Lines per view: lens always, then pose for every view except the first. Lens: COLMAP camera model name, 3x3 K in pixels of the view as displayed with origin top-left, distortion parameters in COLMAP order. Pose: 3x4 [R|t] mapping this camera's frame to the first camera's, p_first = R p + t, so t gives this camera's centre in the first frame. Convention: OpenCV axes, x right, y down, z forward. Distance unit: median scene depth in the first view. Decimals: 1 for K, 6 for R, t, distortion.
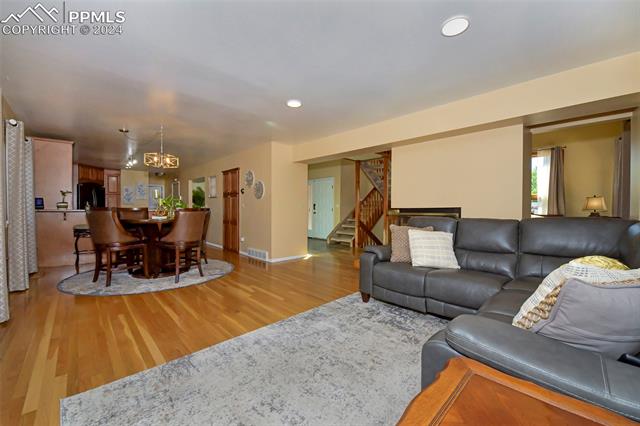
lens RADIAL K [[255.5, 0, 320.0], [0, 255.5, 213.0], [0, 0, 1]] dist [0.000328, 0.000044]
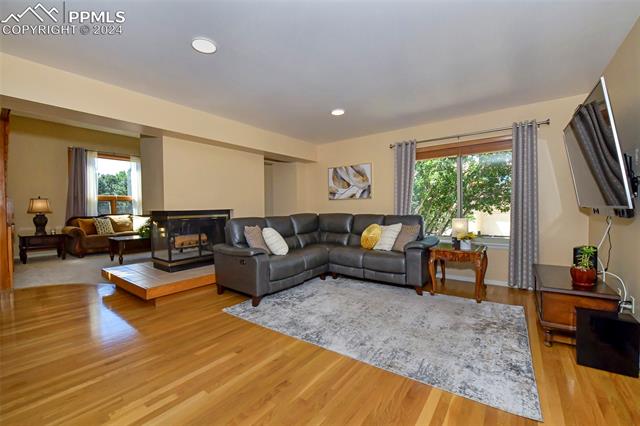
lens RADIAL K [[266.4, 0, 320.0], [0, 266.4, 213.0], [0, 0, 1]] dist [-0.000502, -0.000083]
pose [[-0.168864, -0.019835, 0.985440, -1.023732], [0.027857, 0.999302, 0.024887, -0.032038], [-0.985246, 0.031654, -0.168194, 1.090461]]
